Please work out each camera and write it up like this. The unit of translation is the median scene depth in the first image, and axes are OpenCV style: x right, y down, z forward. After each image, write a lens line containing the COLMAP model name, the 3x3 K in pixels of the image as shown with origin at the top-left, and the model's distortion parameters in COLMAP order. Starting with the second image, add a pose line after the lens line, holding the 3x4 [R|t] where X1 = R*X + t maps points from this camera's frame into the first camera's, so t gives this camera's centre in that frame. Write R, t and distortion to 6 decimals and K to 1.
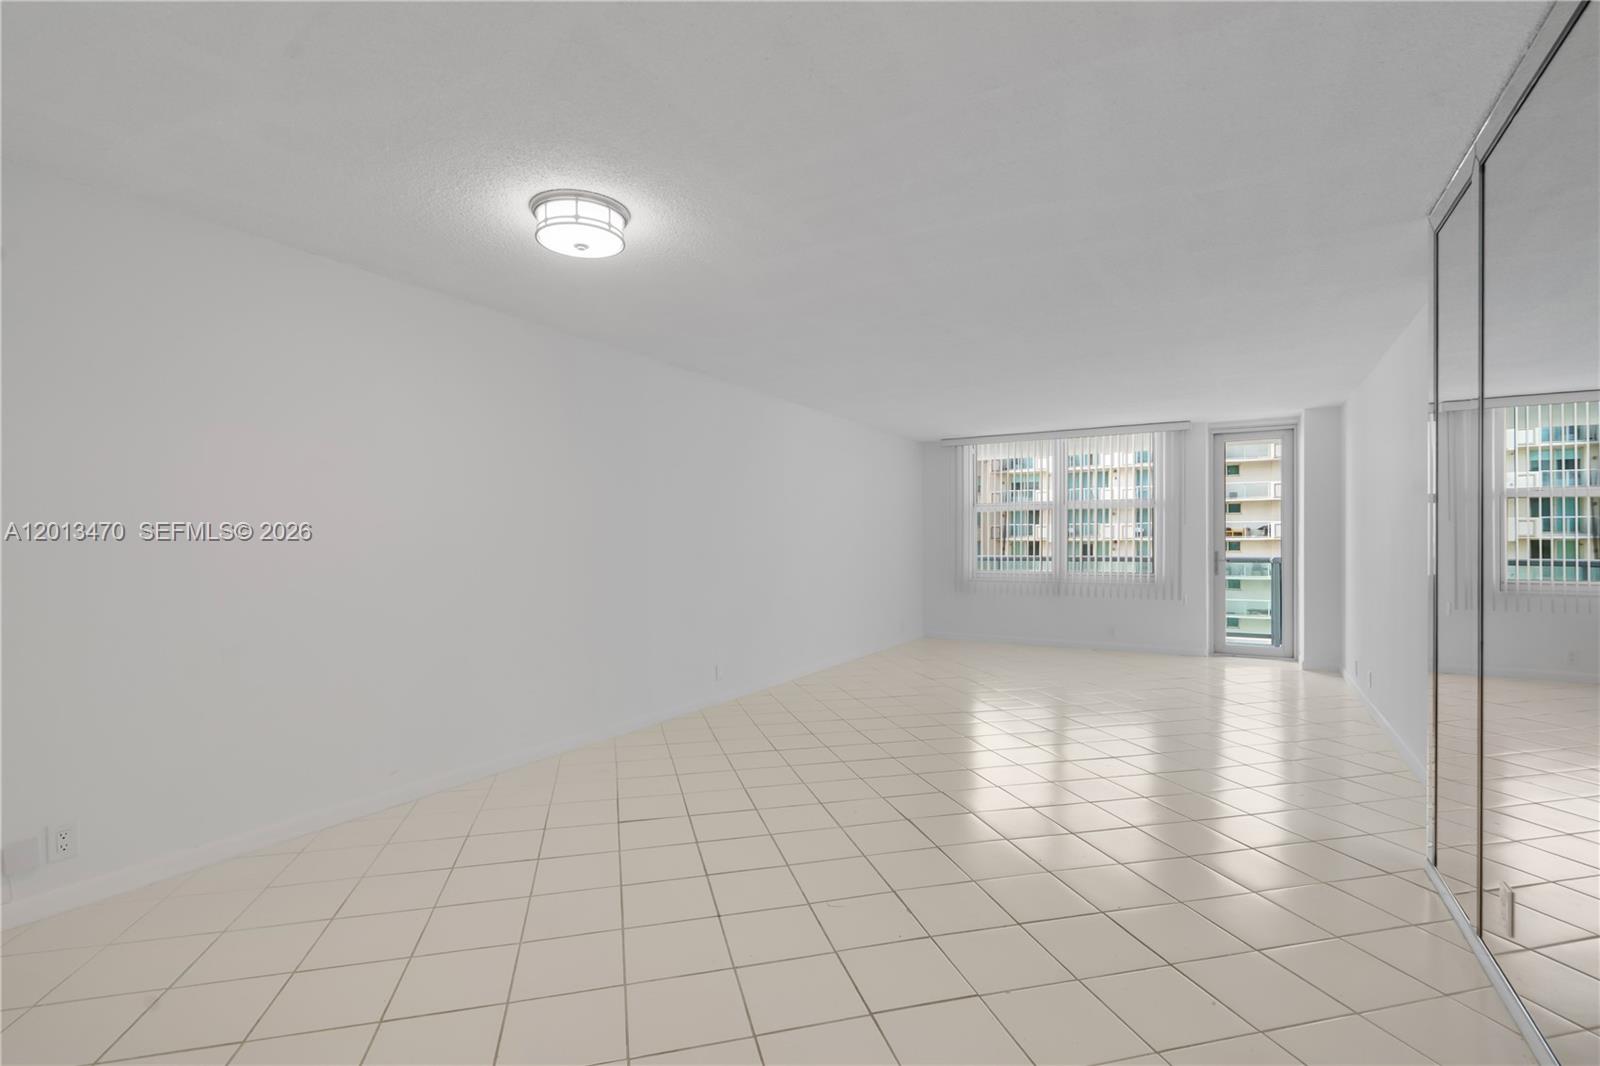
lens RADIAL K [[761.8, 0, 798.7], [0, 761.8, 537.1], [0, 0, 1]] dist [-0.000068, -0.000132]
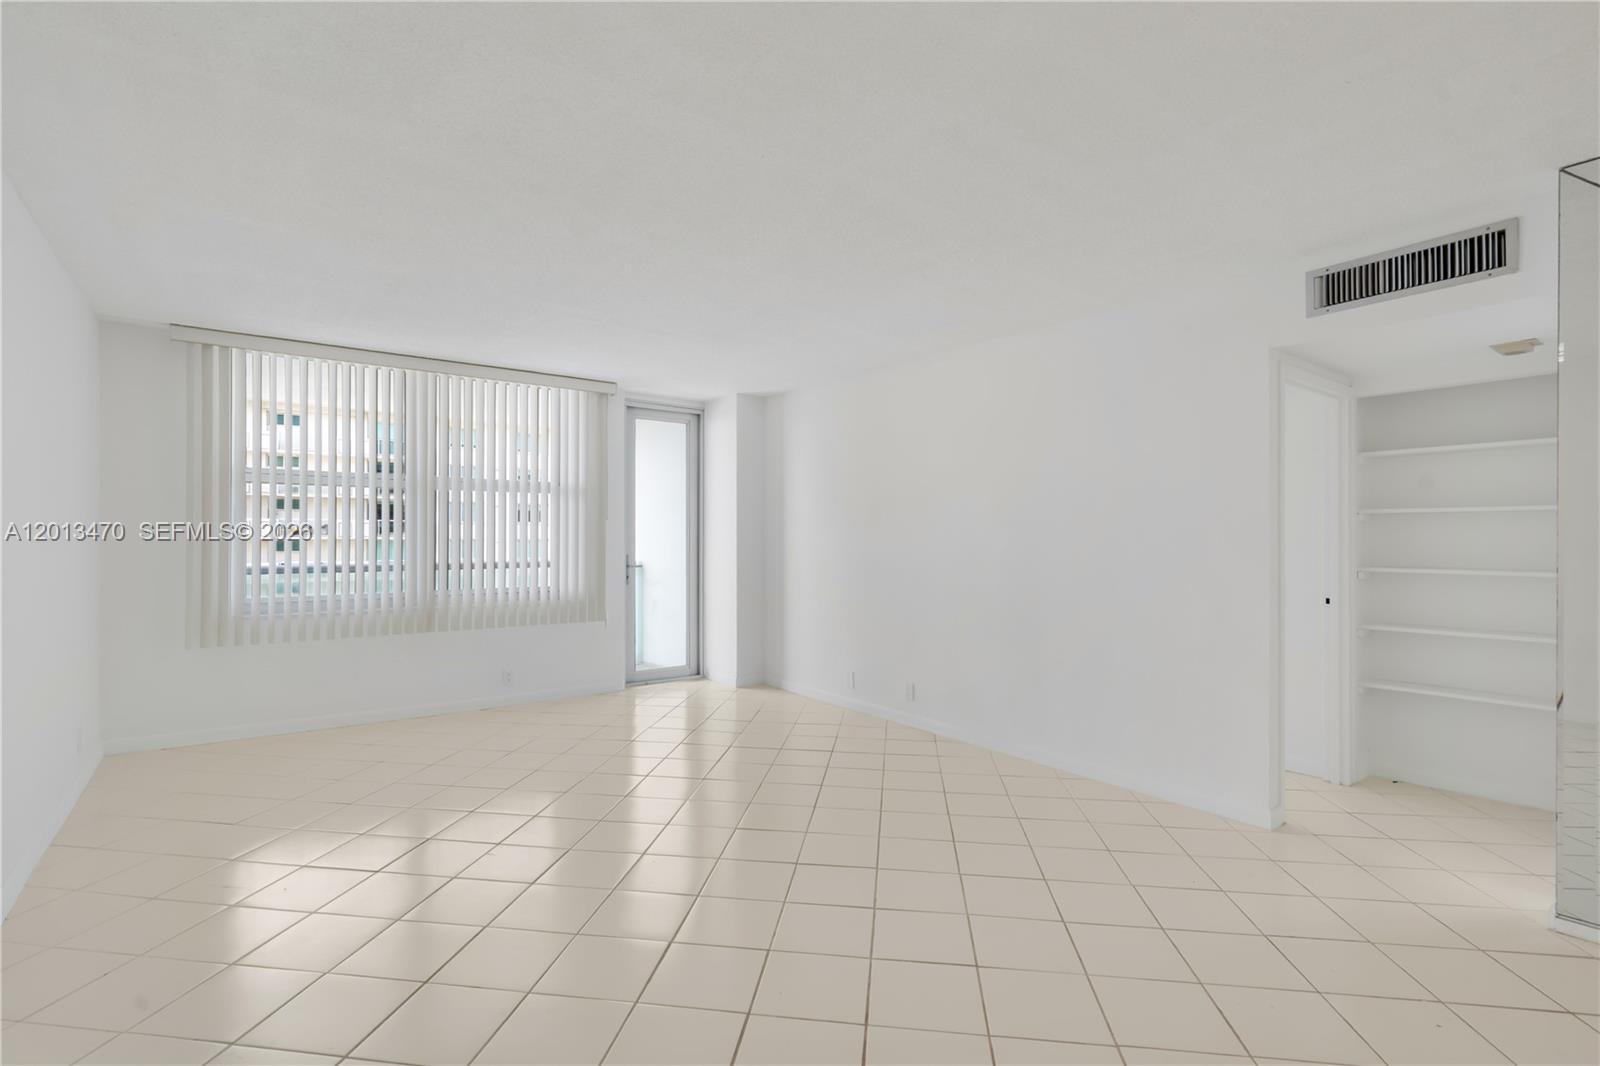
lens RADIAL K [[761.8, 0, 792.6], [0, 761.8, 543.6], [0, 0, 1]] dist [-0.000068, -0.000132]
pose [[0.384079, 0.004035, 0.923291, -0.114336], [-0.004277, 0.999987, -0.002591, 0.008116], [-0.923290, -0.002953, 0.384092, 0.537189]]
